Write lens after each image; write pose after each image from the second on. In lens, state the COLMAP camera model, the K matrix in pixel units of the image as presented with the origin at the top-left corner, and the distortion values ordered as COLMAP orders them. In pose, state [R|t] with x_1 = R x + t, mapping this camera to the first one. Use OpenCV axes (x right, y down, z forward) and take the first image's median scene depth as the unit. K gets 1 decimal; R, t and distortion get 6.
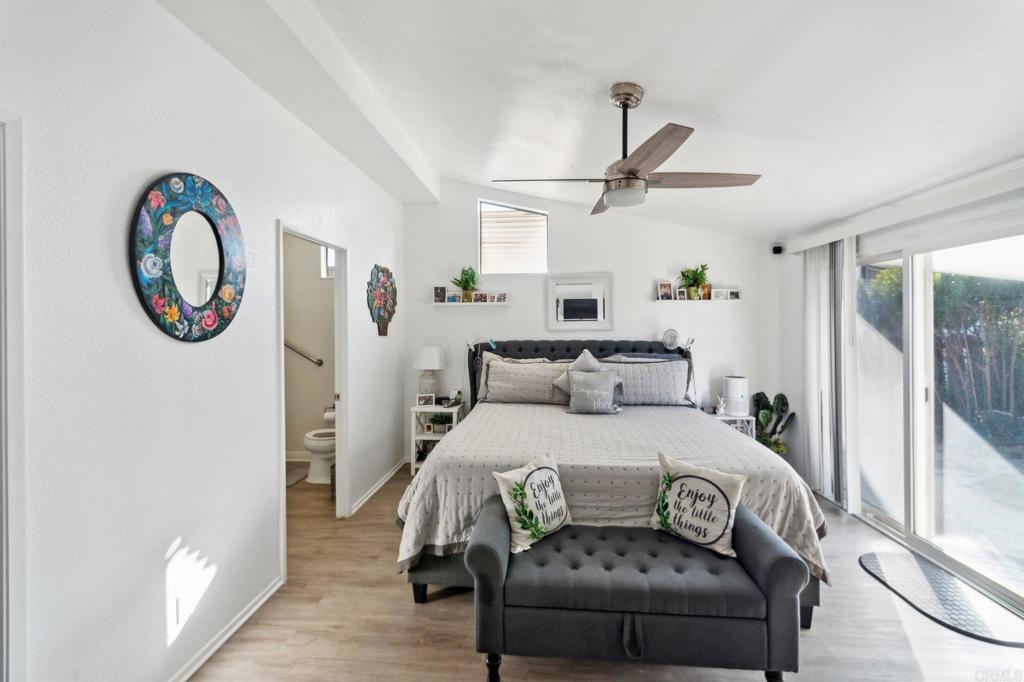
lens RADIAL K [[421.4, 0, 511.0], [0, 421.4, 319.7], [0, 0, 1]] dist [0.001996, 0.000278]
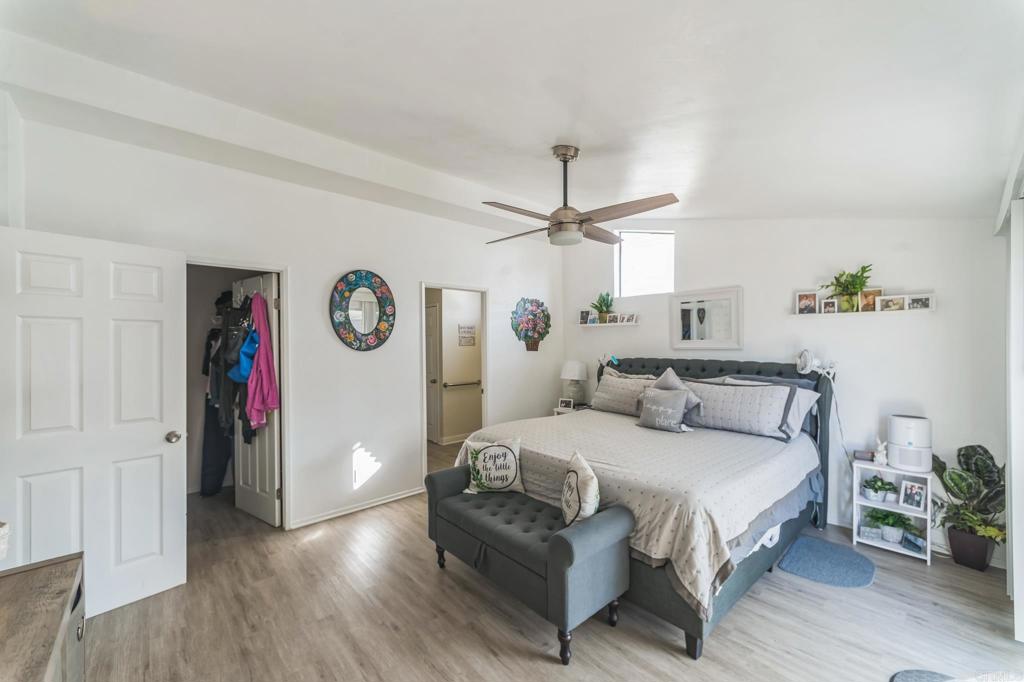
lens RADIAL K [[408.9, 0, 512.0], [0, 408.9, 341.0], [0, 0, 1]] dist [-0.000159, 0.000022]
pose [[0.726553, 0.000931, -0.687110, 0.577175], [0.005308, 0.999962, 0.006967, -0.002872], [0.687090, -0.008710, 0.726520, 0.022973]]
